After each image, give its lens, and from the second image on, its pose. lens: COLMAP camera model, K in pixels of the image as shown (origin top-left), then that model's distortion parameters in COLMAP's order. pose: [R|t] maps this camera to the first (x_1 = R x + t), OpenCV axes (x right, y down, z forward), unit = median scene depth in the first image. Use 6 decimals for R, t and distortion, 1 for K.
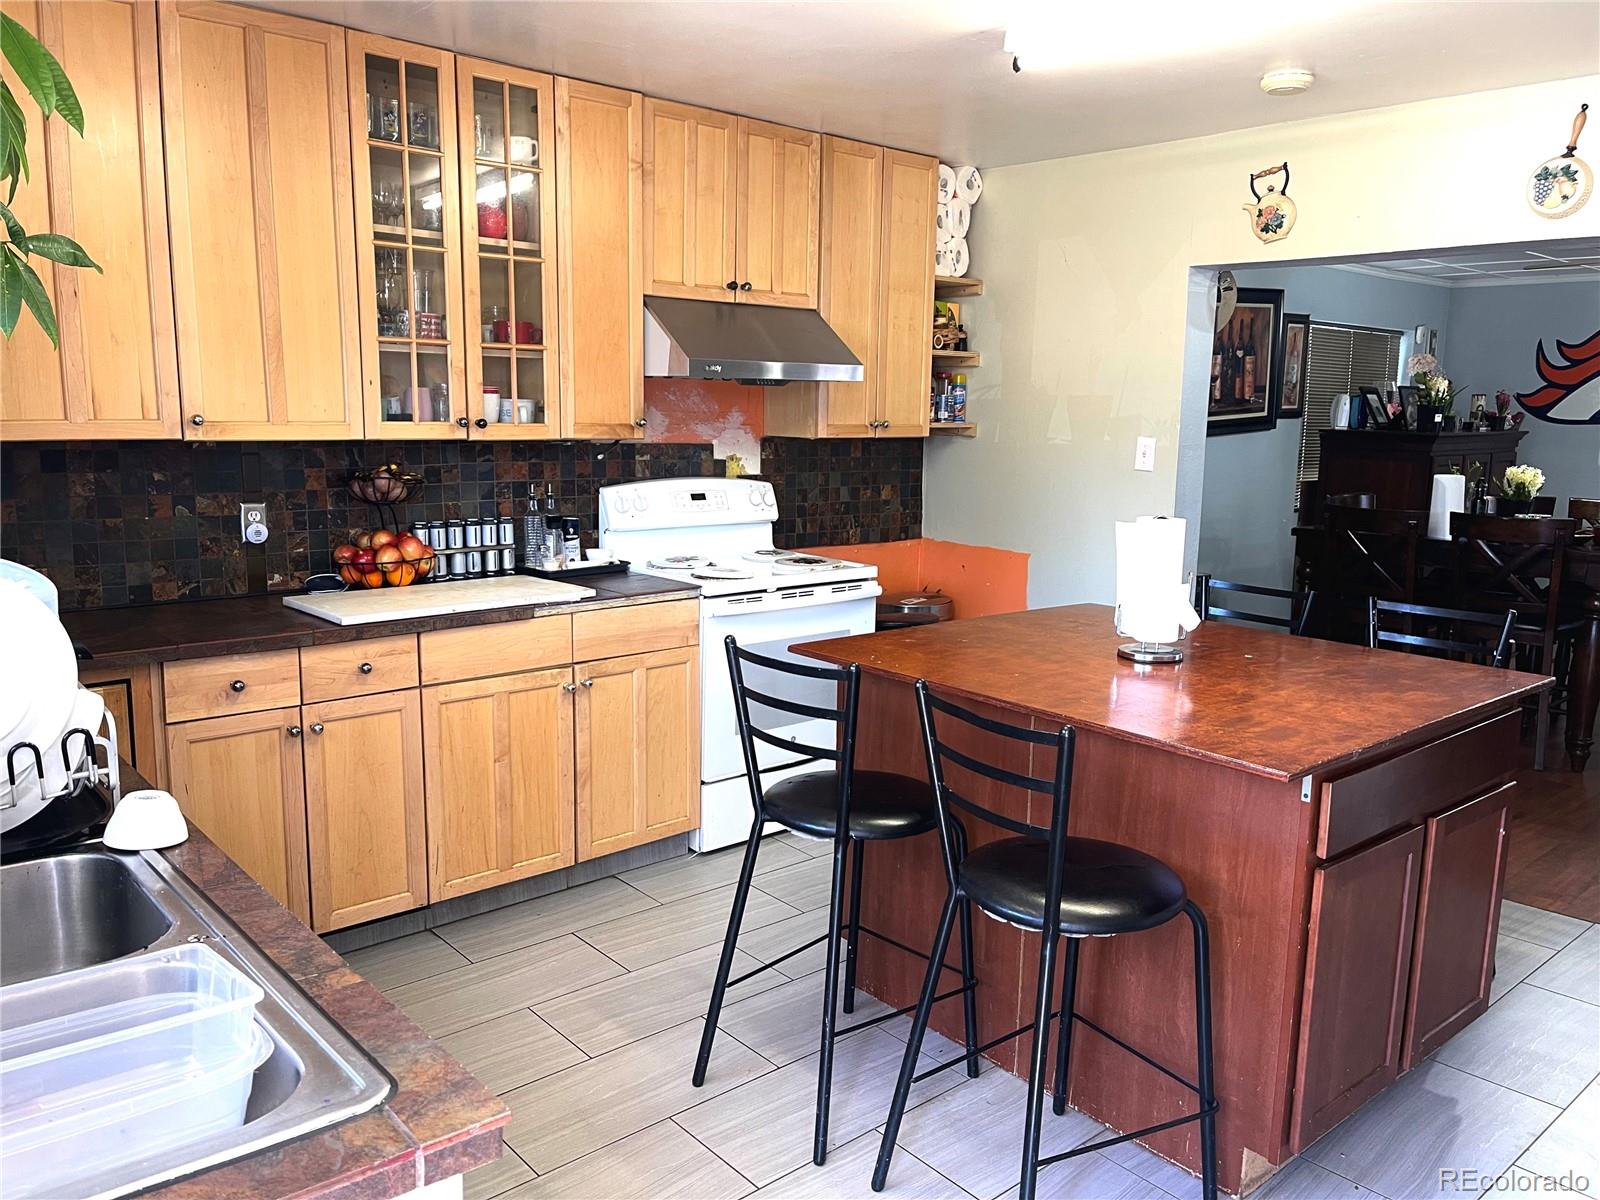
lens RADIAL K [[1222.4, 0, 797.4], [0, 1222.4, 606.7], [0, 0, 1]] dist [0.033940, -0.035109]
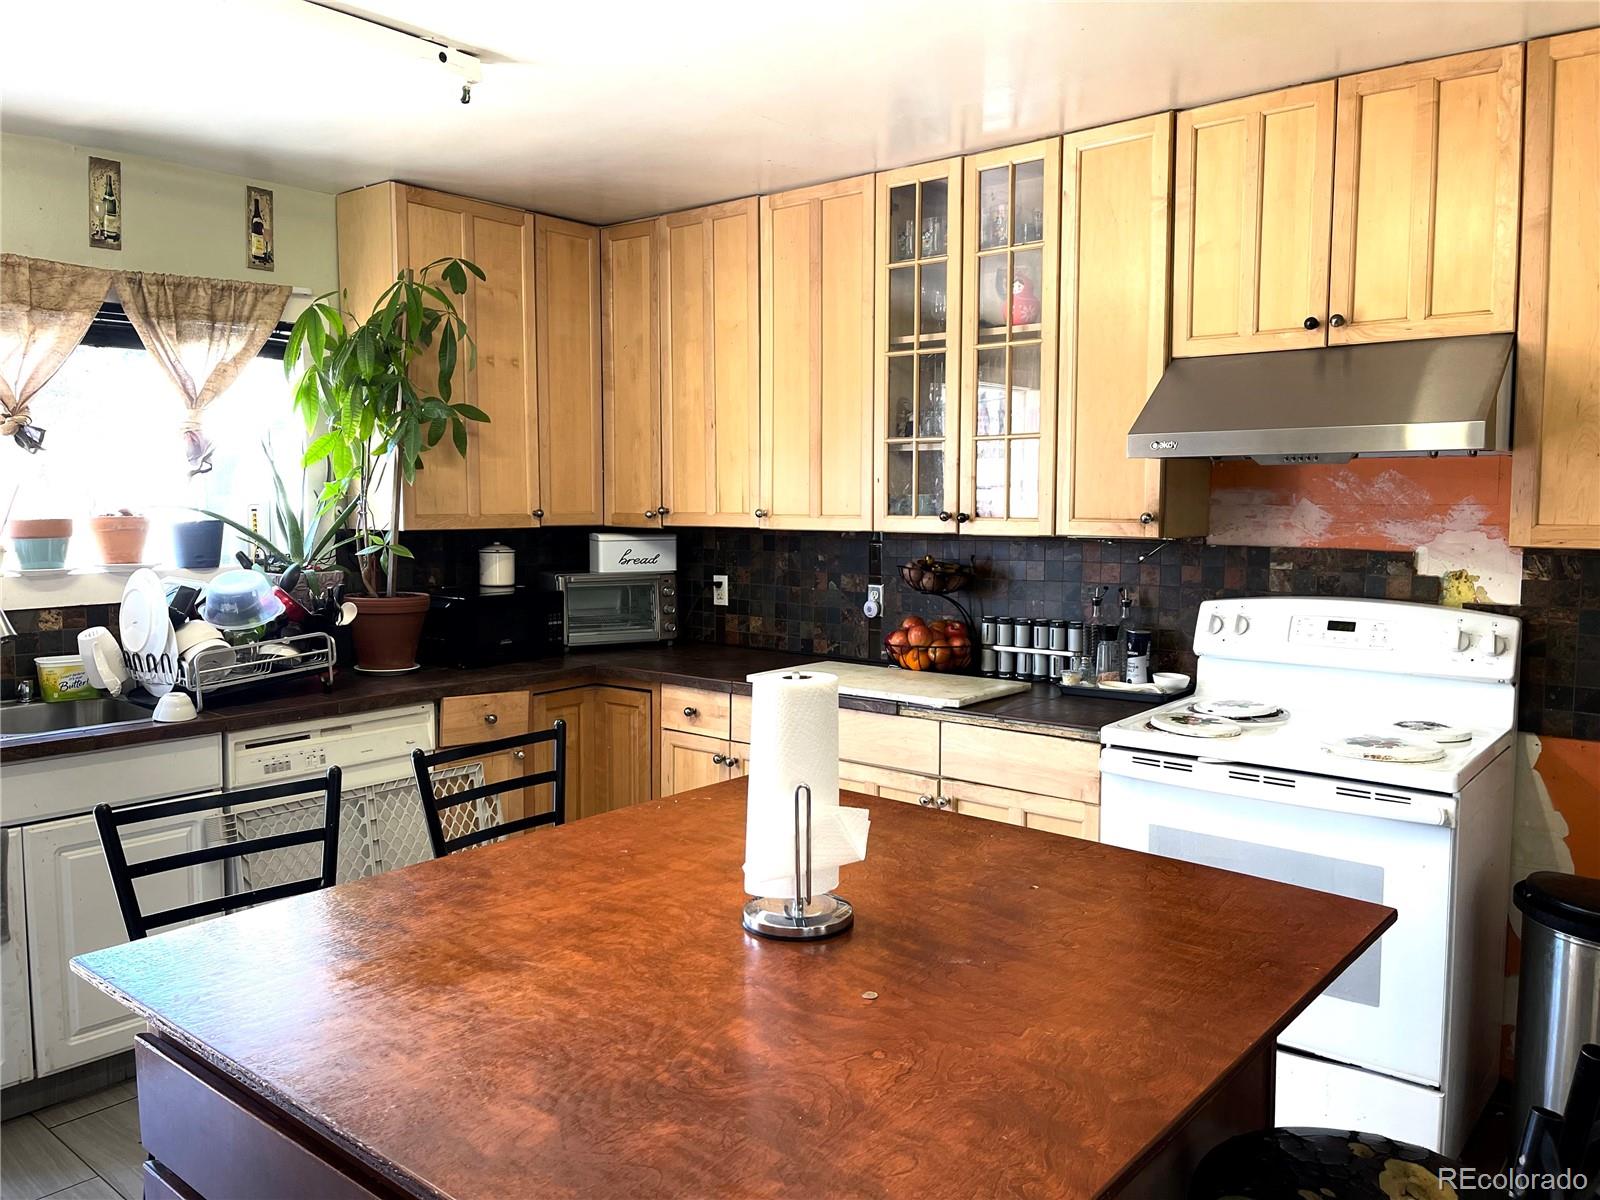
lens RADIAL K [[1222.4, 0, 793.1], [0, 1222.4, 598.9], [0, 0, 1]] dist [0.033940, -0.035109]
pose [[0.144770, 0.068942, -0.987061, 0.697536], [-0.157840, 0.986404, 0.045746, -0.109319], [0.976795, 0.149175, 0.153683, 0.731056]]
